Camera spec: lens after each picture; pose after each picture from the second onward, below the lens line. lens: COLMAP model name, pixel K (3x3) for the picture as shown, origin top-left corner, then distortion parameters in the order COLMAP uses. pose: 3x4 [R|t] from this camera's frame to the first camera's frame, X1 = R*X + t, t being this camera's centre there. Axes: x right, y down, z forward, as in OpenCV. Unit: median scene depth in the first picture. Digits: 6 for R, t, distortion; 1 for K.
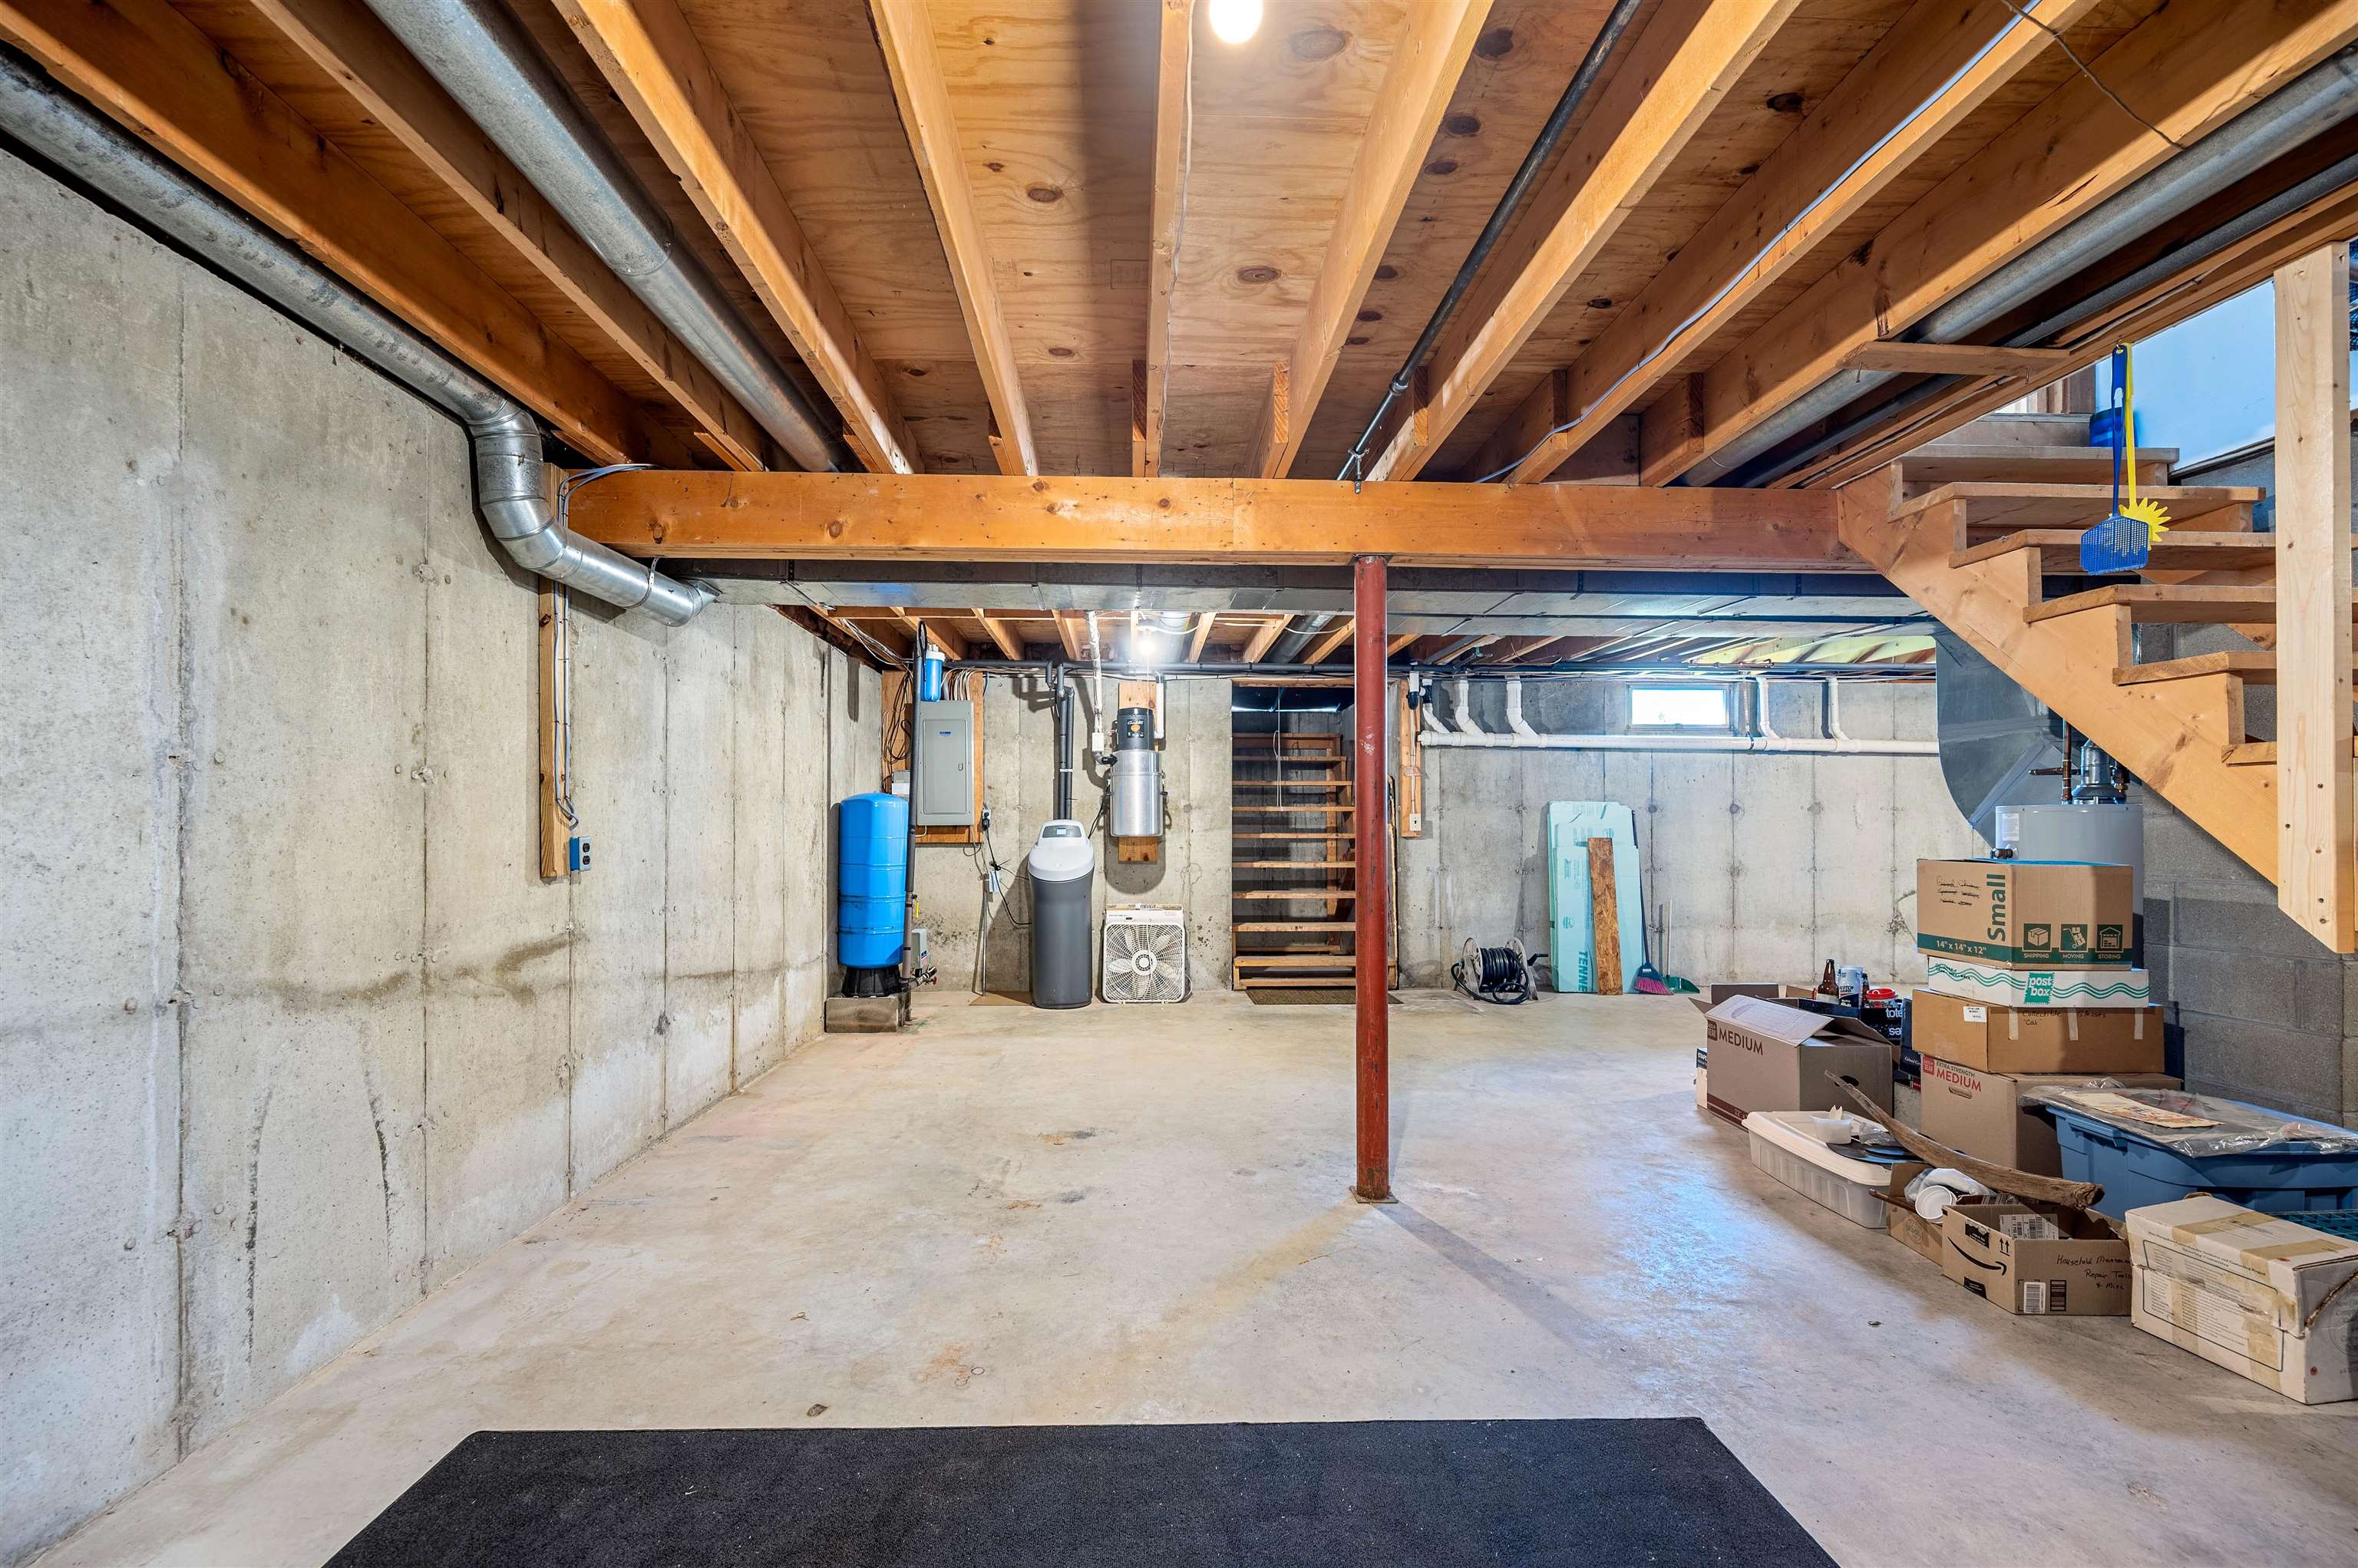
lens RADIAL K [[936.6, 0, 1166.0], [0, 936.6, 785.5], [0, 0, 1]] dist [-0.001225, -0.000428]
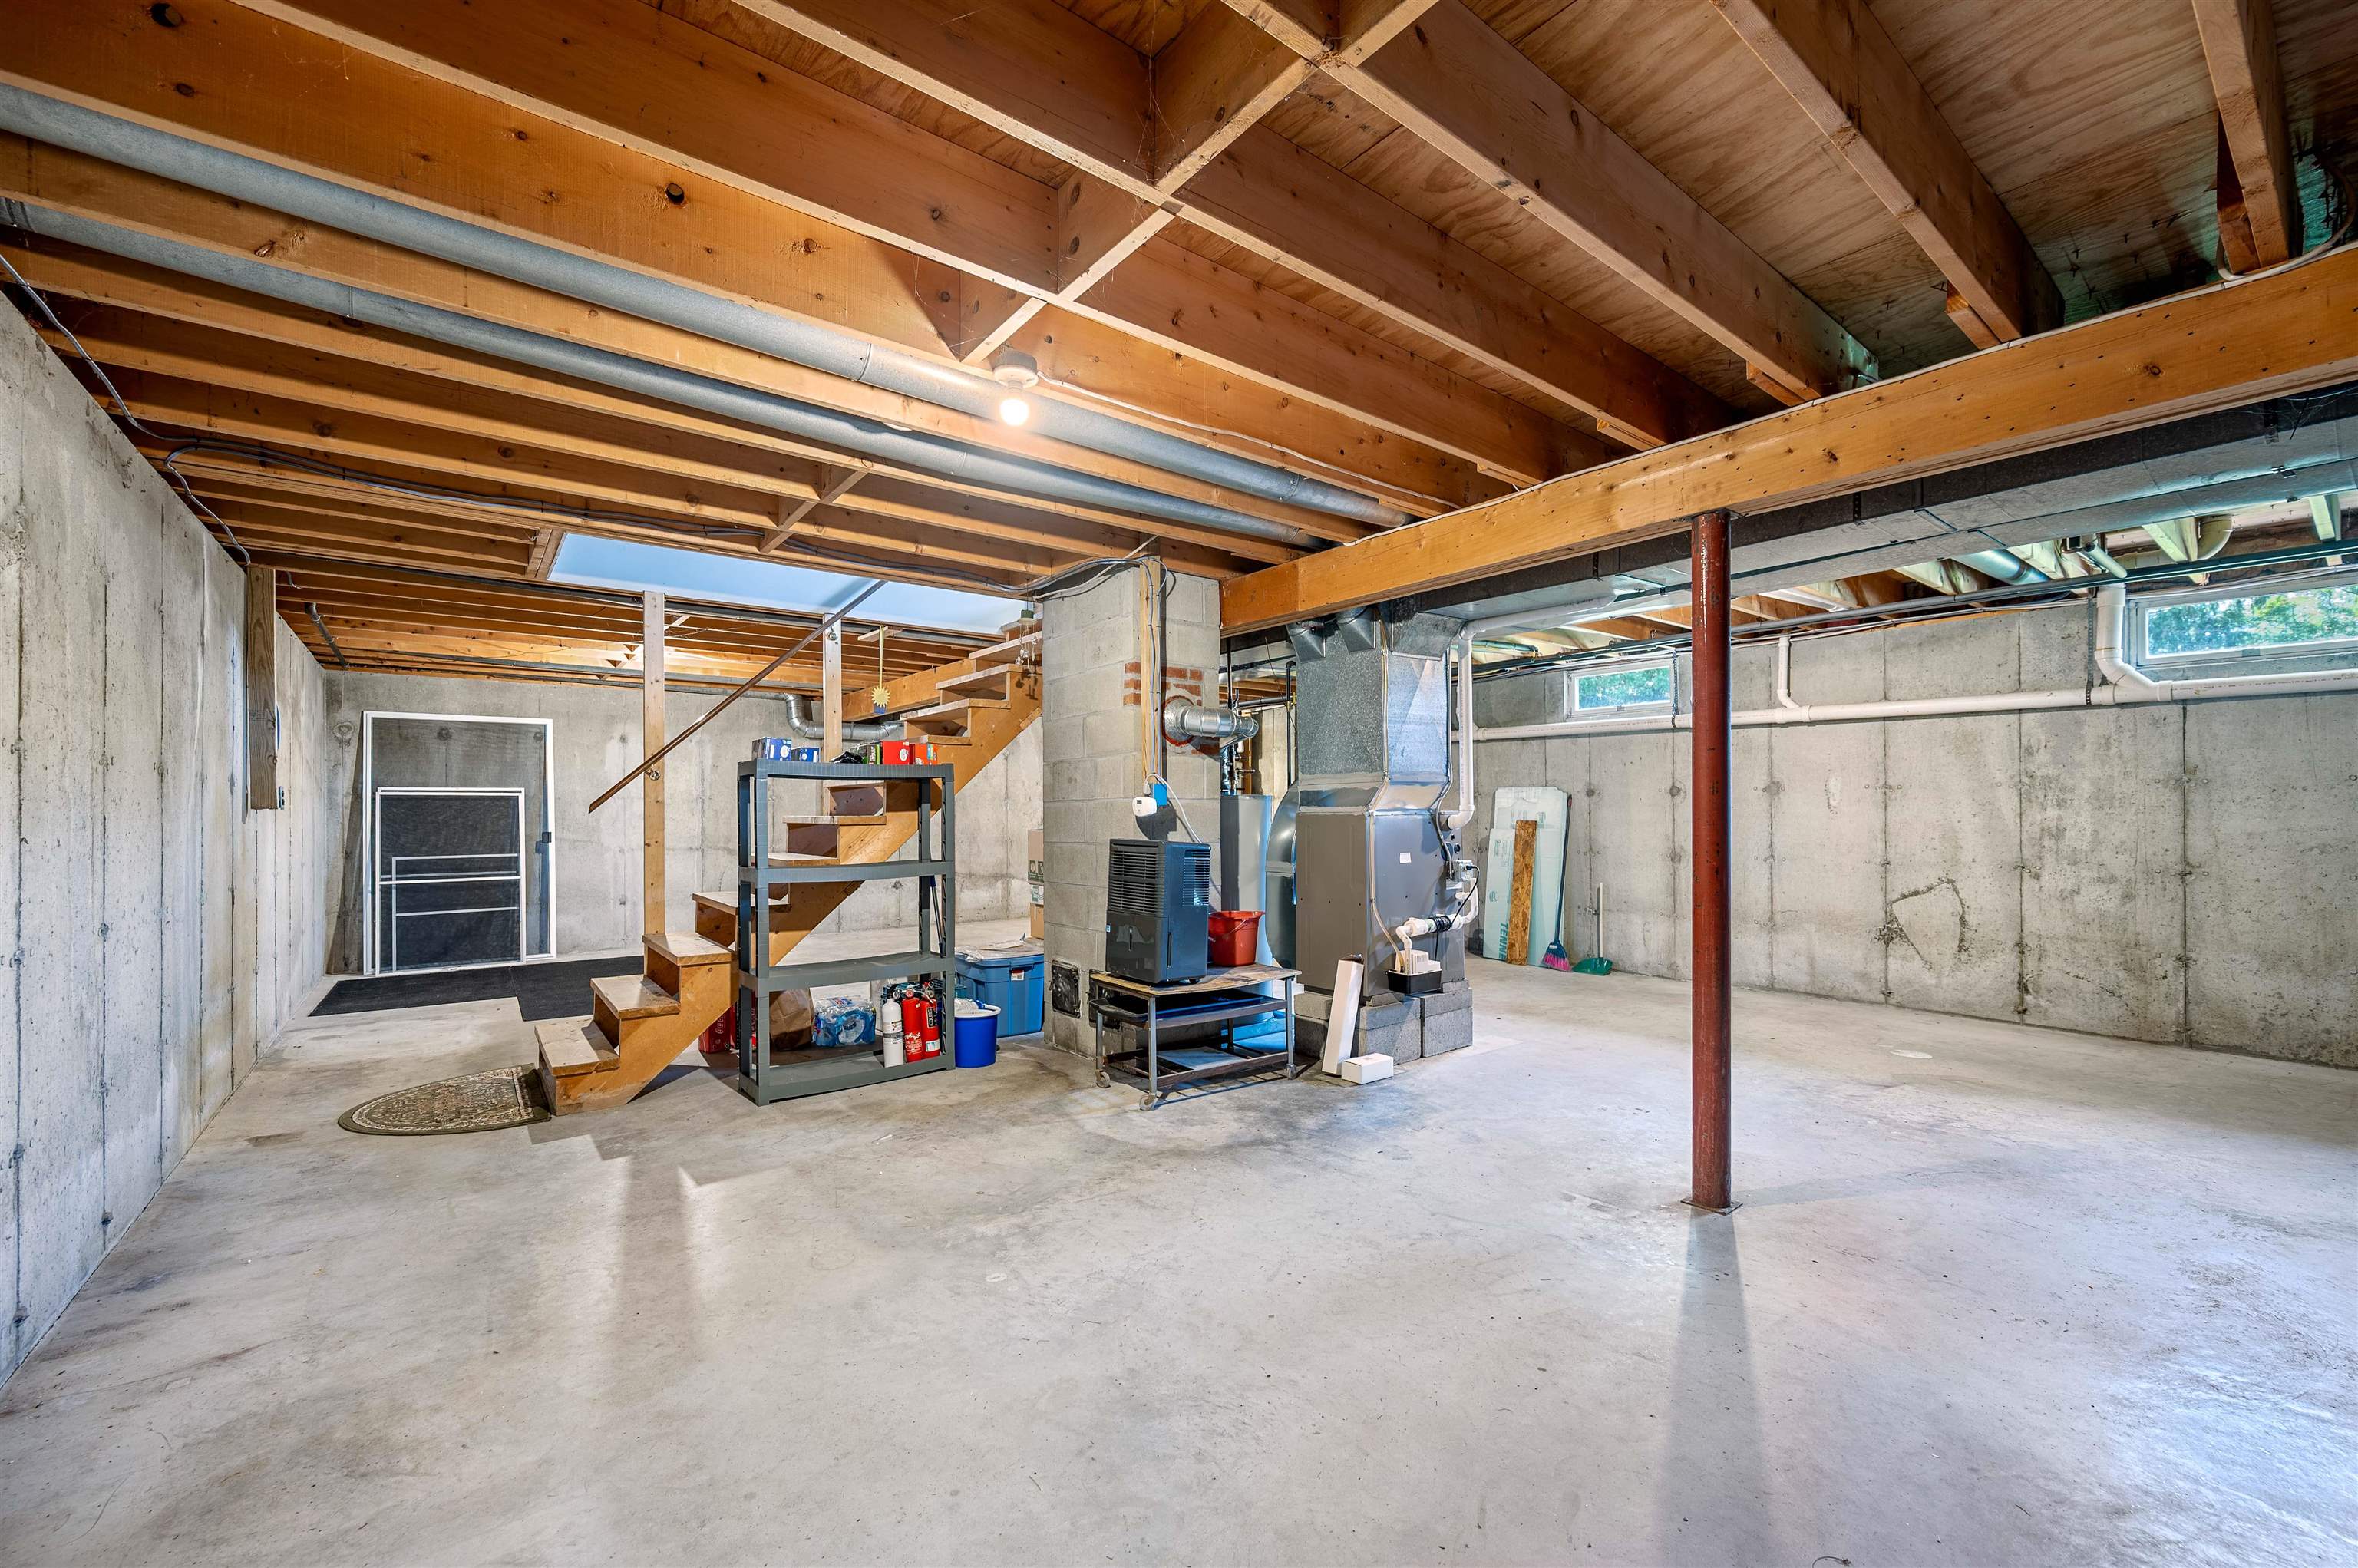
lens RADIAL K [[936.6, 0, 1166.0], [0, 936.6, 785.5], [0, 0, 1]] dist [-0.001225, -0.000428]
pose [[0.580397, -0.025490, -0.813935, 1.080797], [0.037367, 0.999291, -0.004649, 0.004405], [0.813476, -0.027716, 0.580938, 0.036573]]
